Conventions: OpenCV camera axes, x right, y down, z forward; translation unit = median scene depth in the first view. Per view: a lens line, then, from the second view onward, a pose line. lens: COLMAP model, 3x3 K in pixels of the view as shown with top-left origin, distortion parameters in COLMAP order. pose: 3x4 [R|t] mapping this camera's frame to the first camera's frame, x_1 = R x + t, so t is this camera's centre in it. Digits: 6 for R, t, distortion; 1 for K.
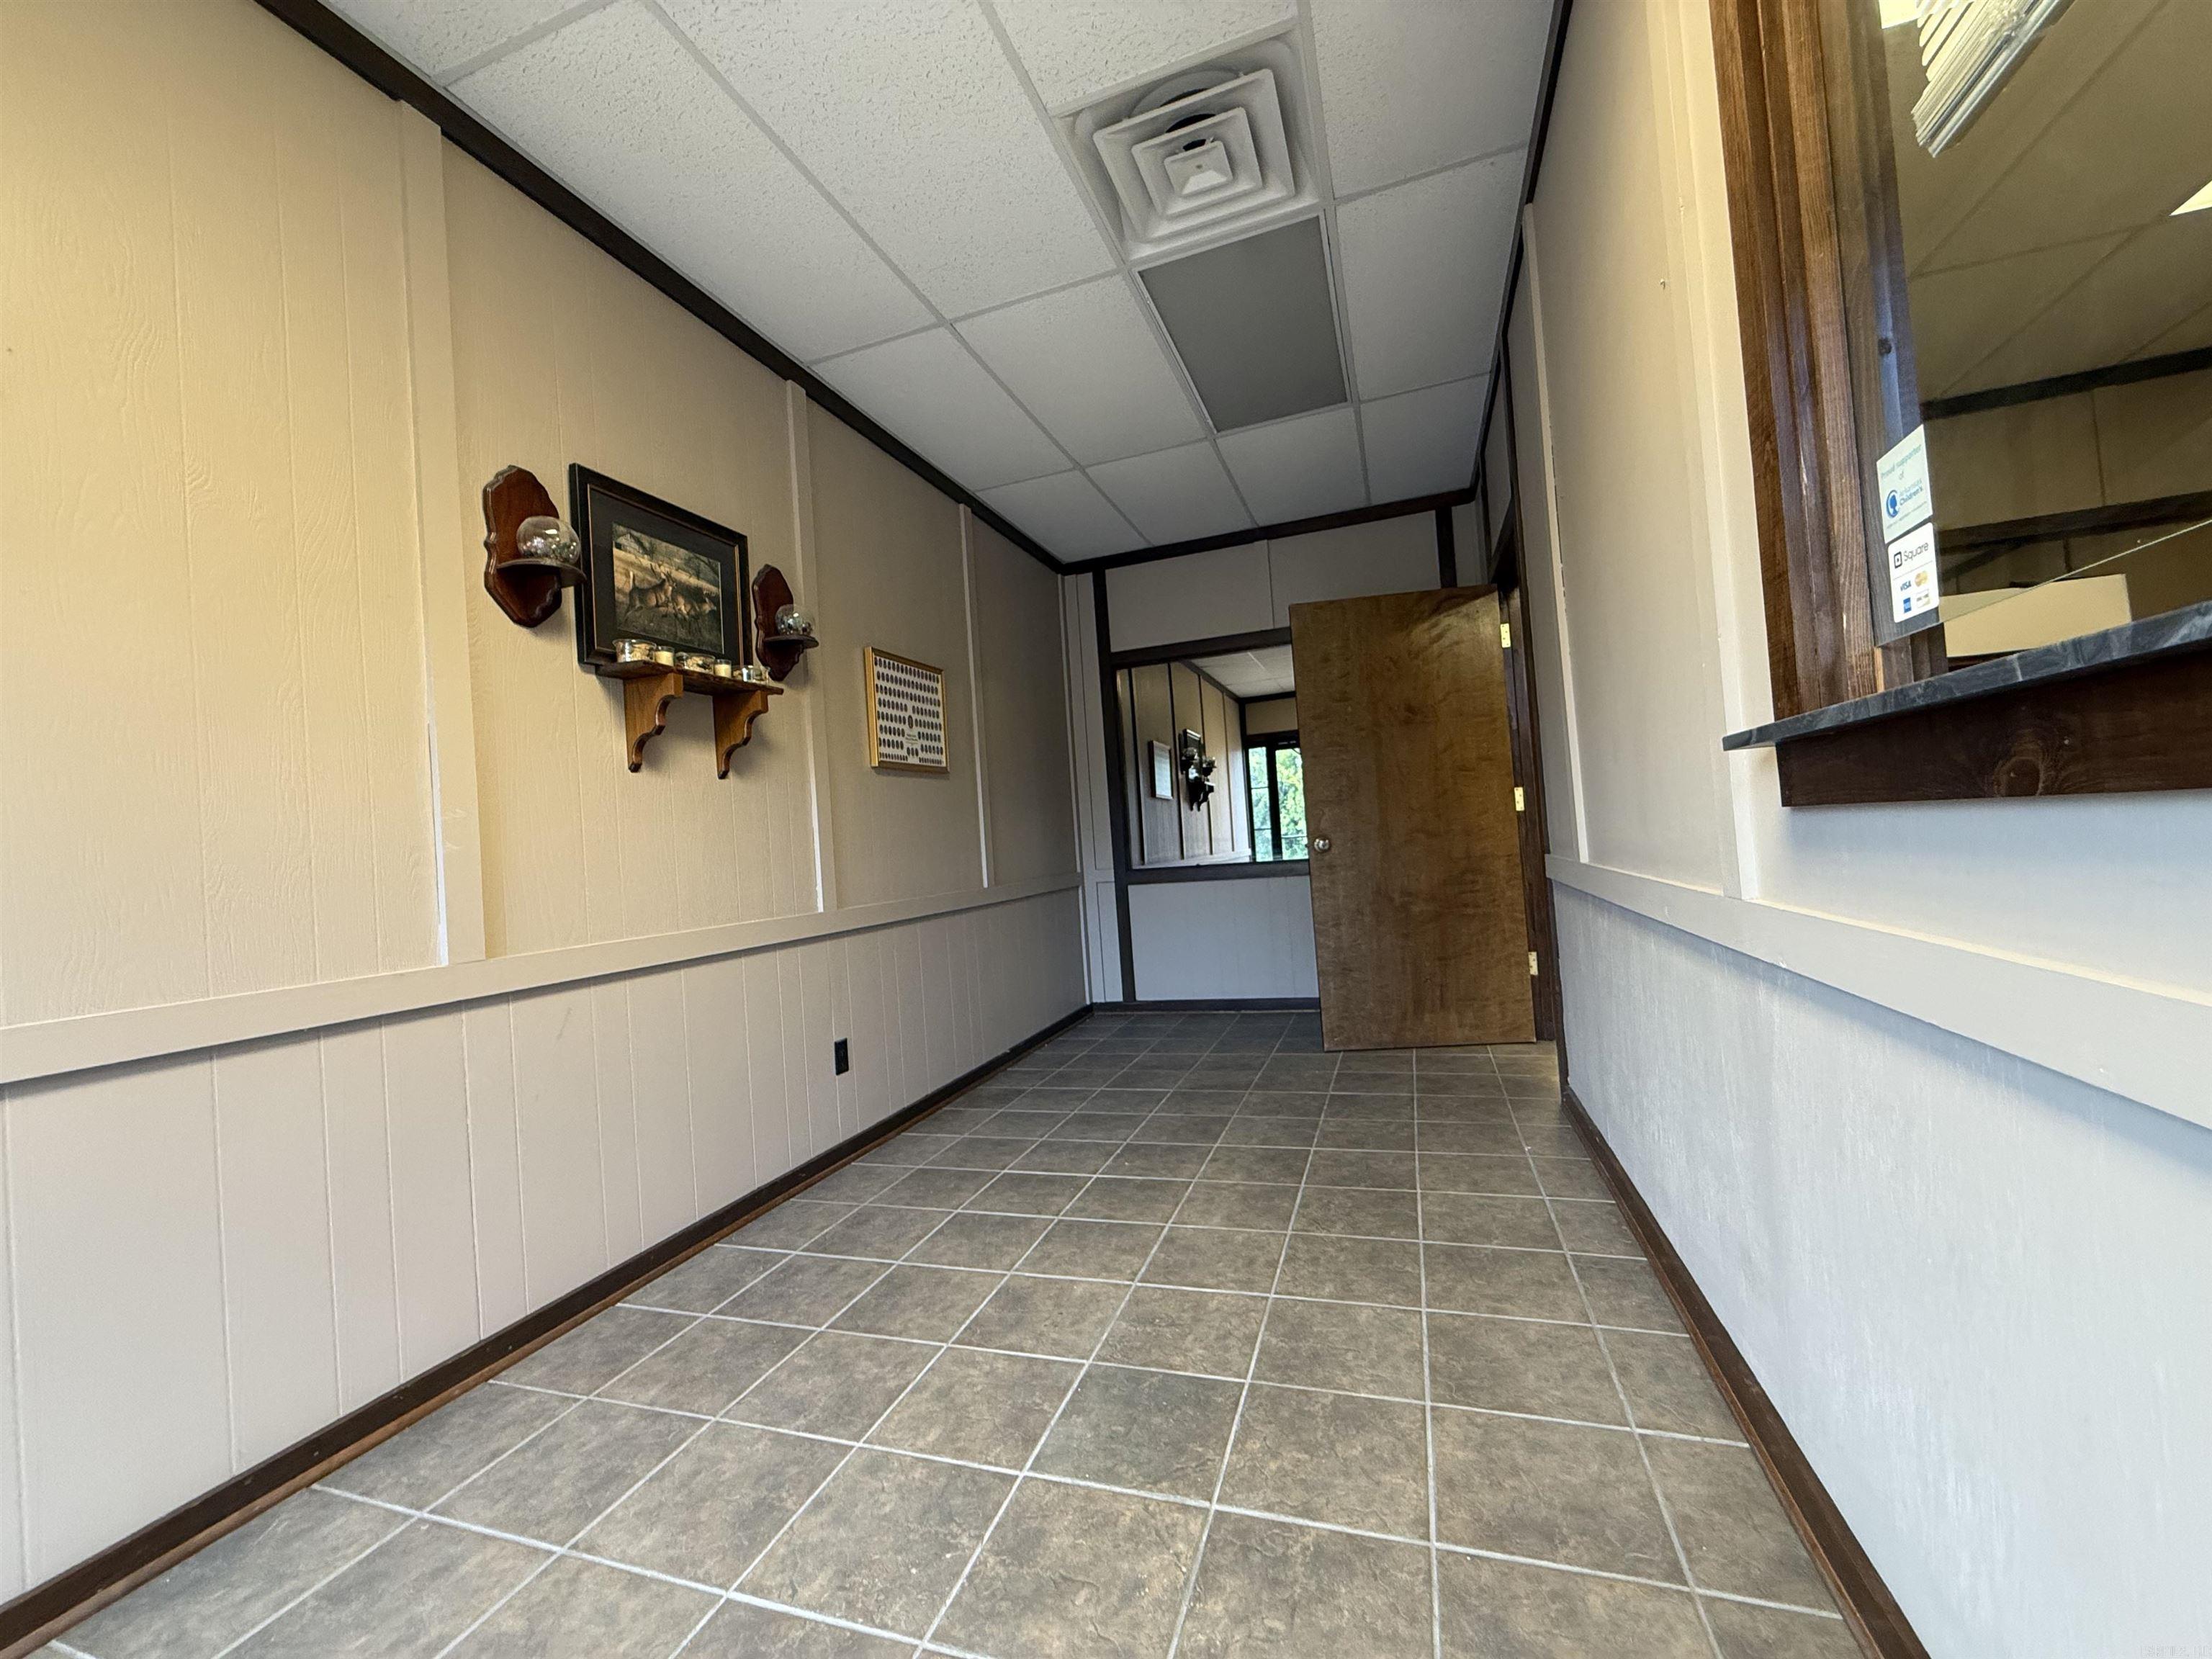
lens RADIAL K [[878.1, 0, 1107.5], [0, 878.1, 837.7], [0, 0, 1]] dist [0.001663, -0.000400]
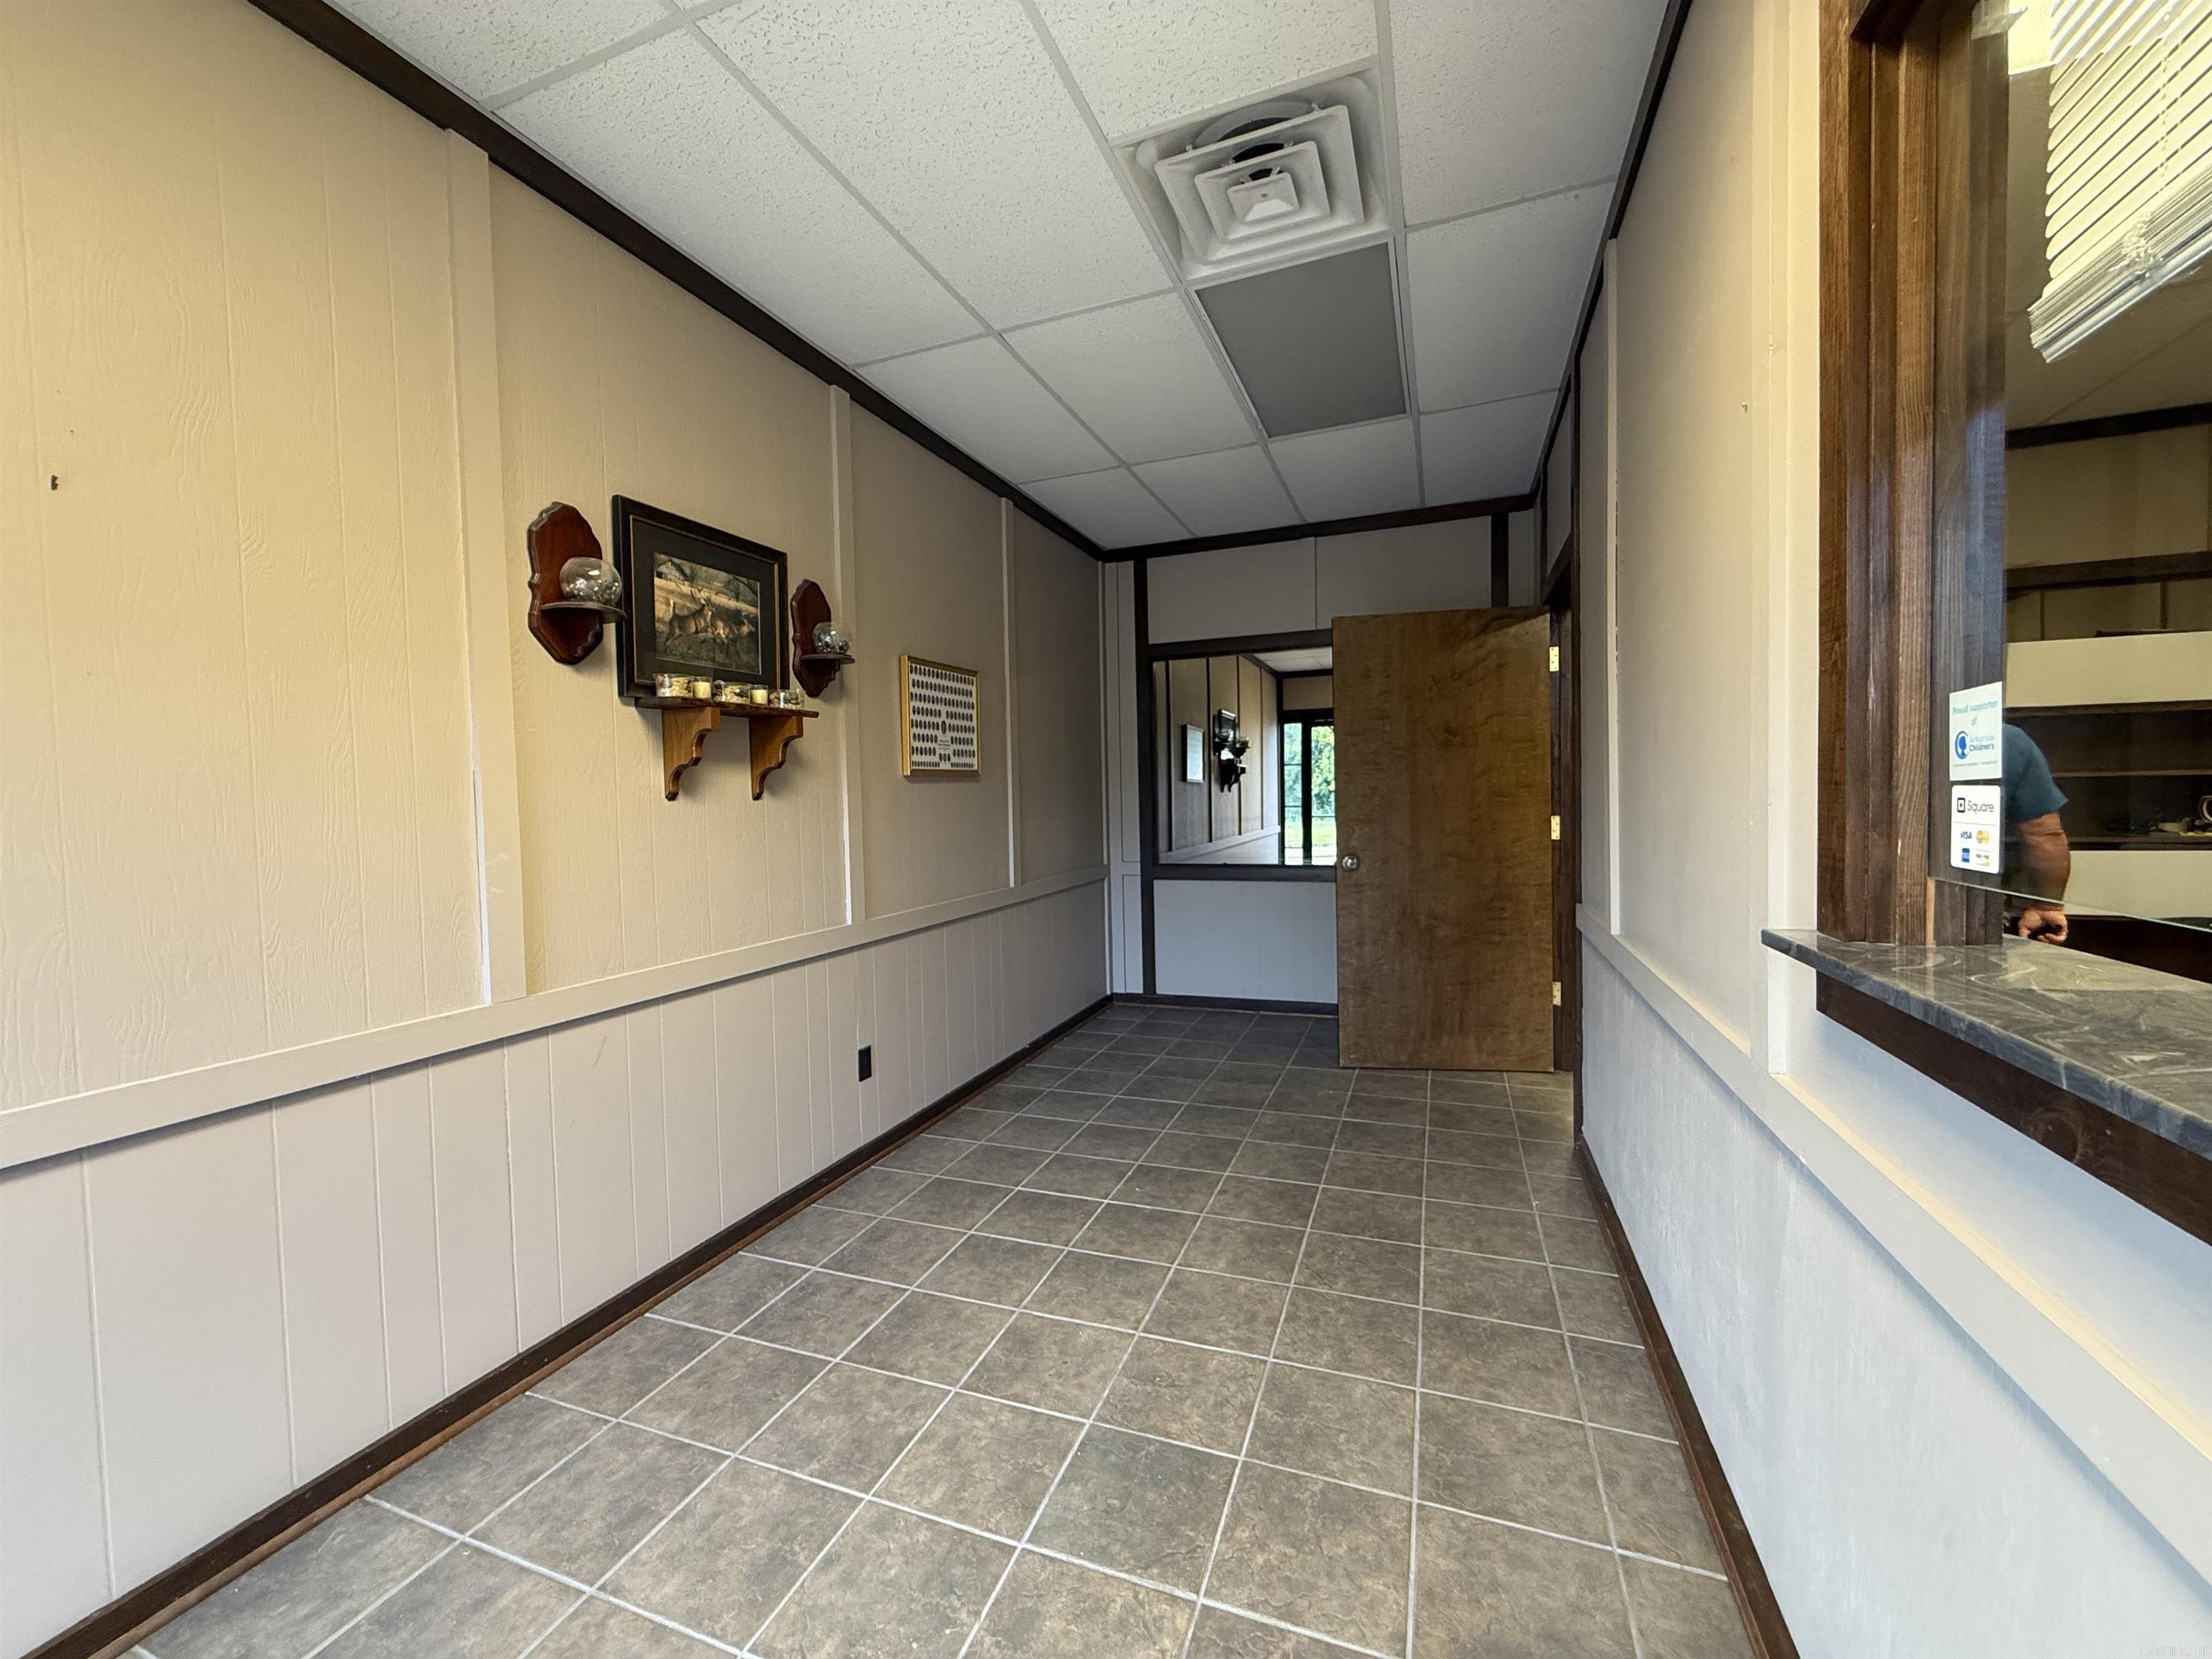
lens RADIAL K [[878.1, 0, 1107.6], [0, 878.1, 831.8], [0, 0, 1]] dist [0.001663, -0.000400]
pose [[0.998282, 0.049525, -0.031305, -0.001606], [-0.047583, 0.997064, 0.060001, -0.132188], [0.034185, -0.058409, 0.997707, 0.002210]]
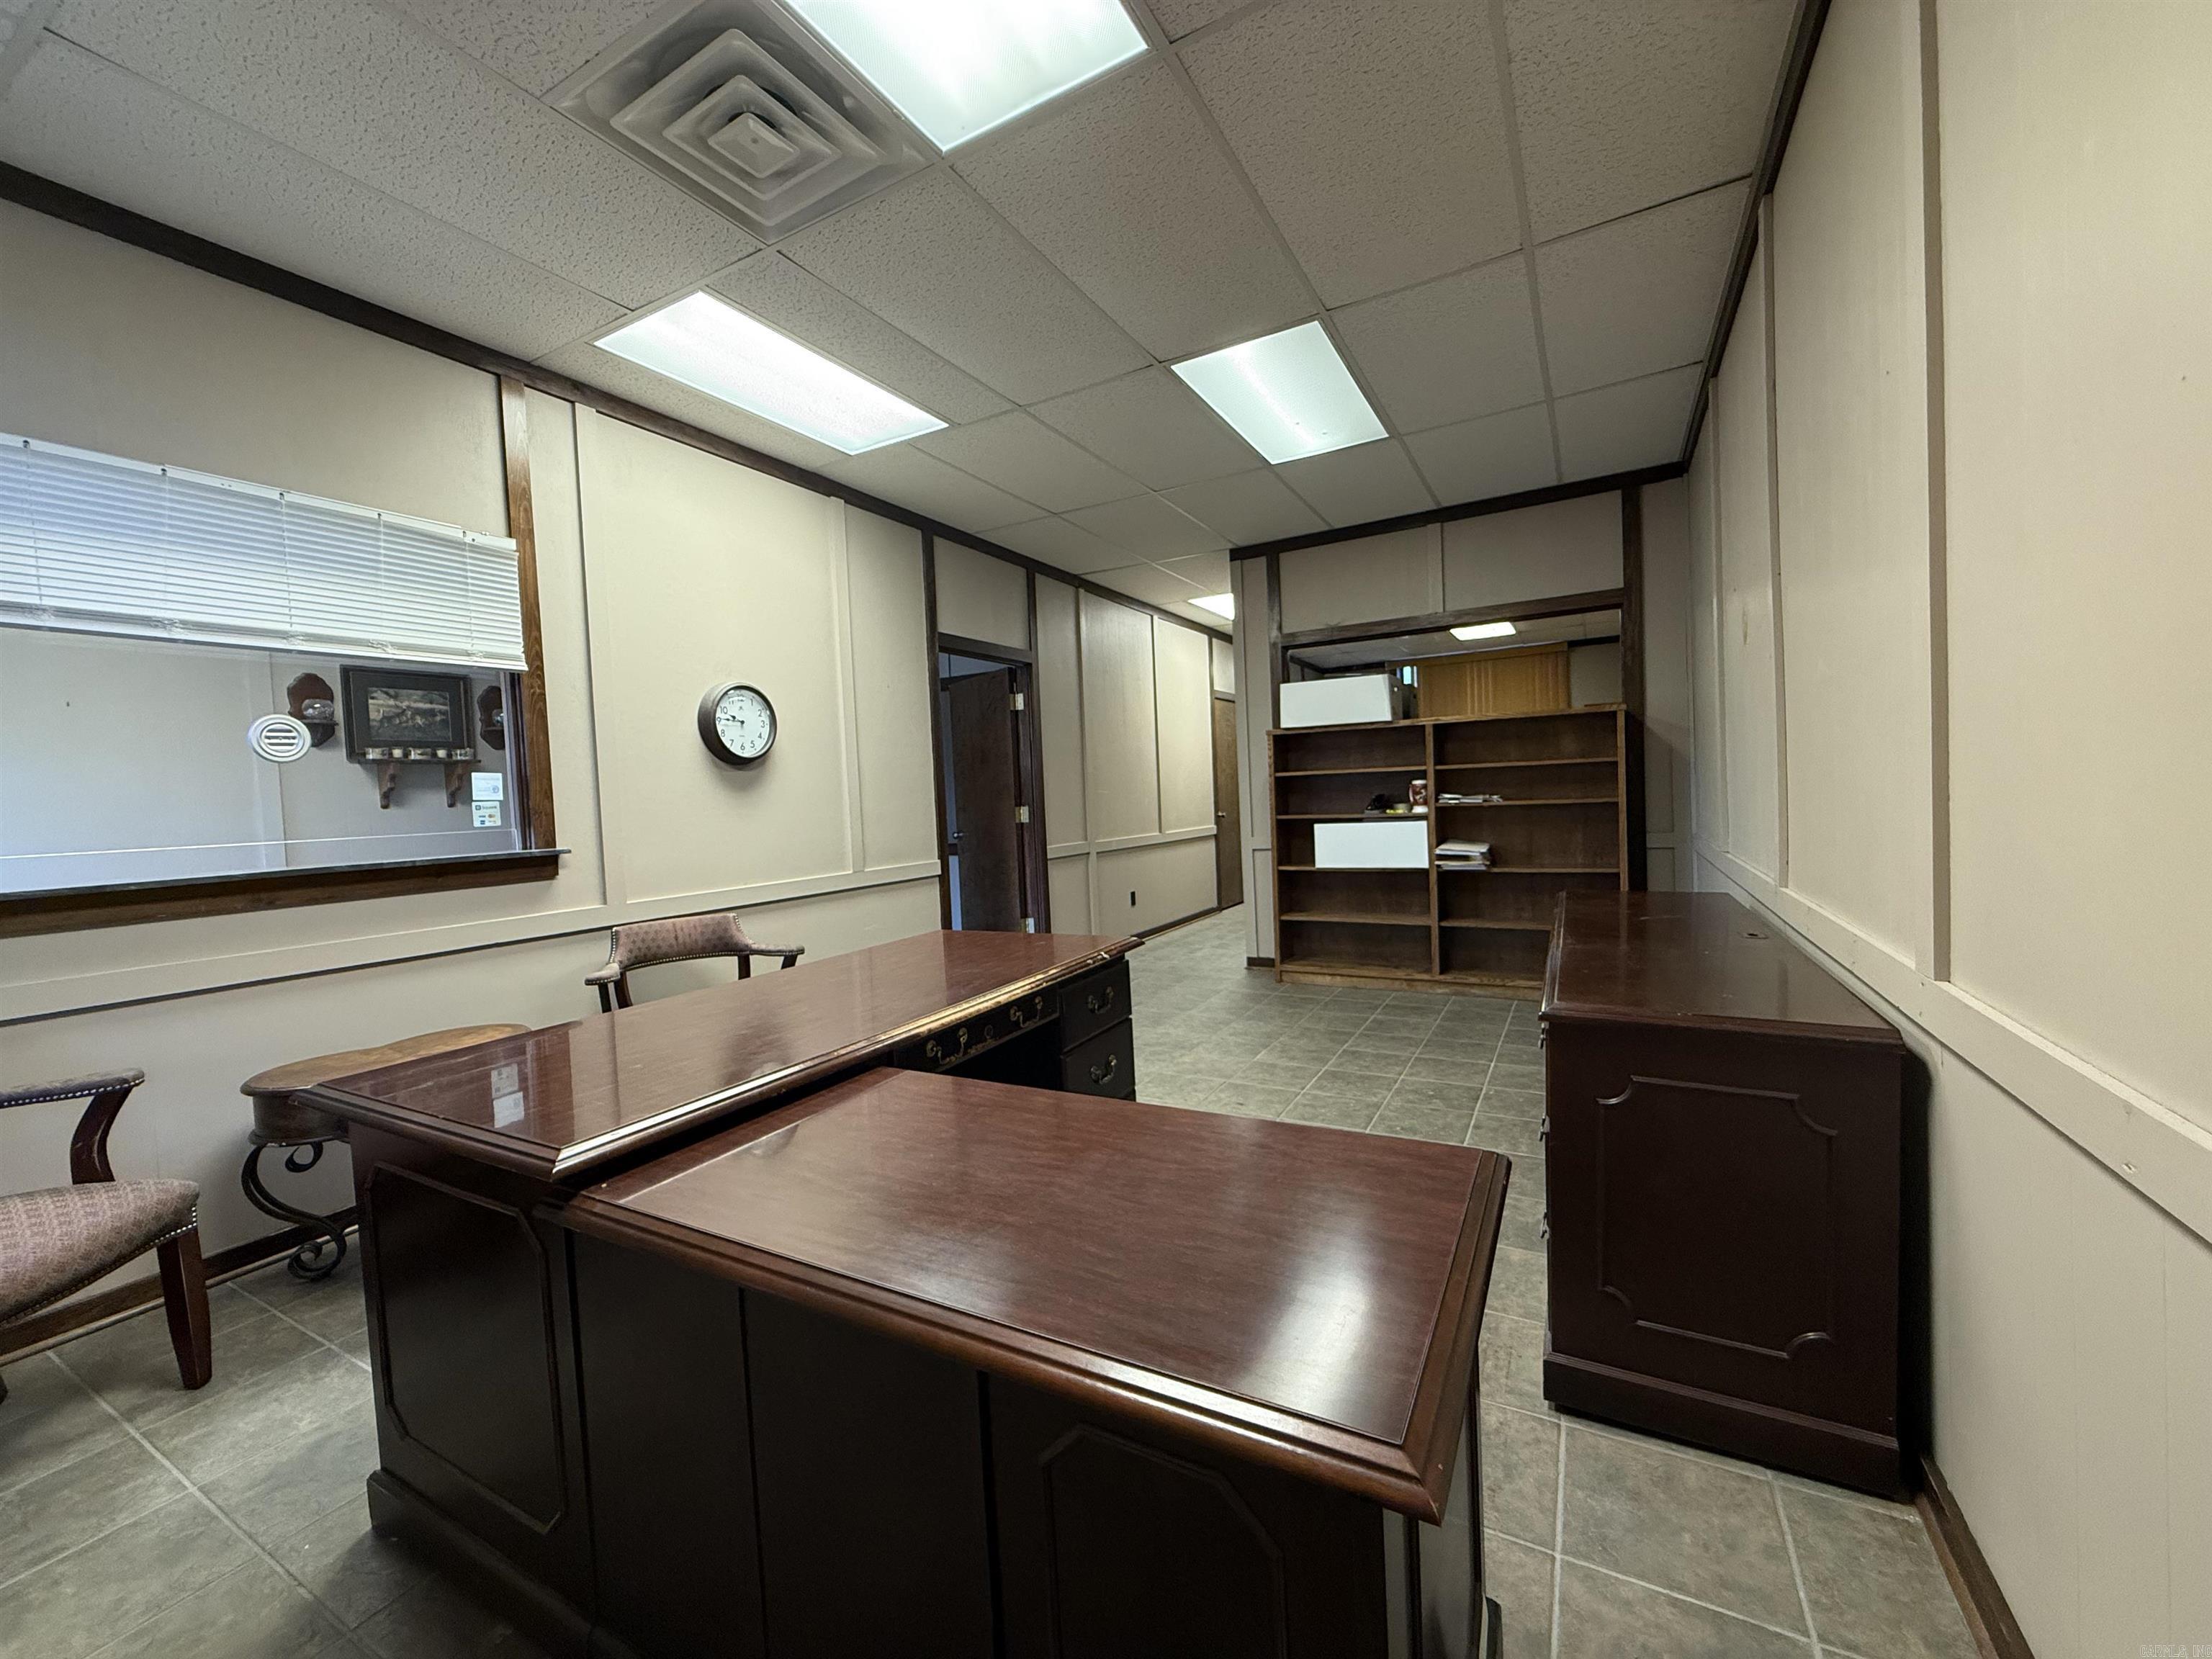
lens RADIAL K [[878.1, 0, 1096.0], [0, 878.1, 827.5], [0, 0, 1]] dist [0.001663, -0.000400]
pose [[0.978180, 0.037607, -0.204327, 1.597084], [-0.025835, 0.997865, 0.059981, -0.209971], [0.206147, -0.053393, 0.977063, -0.697961]]
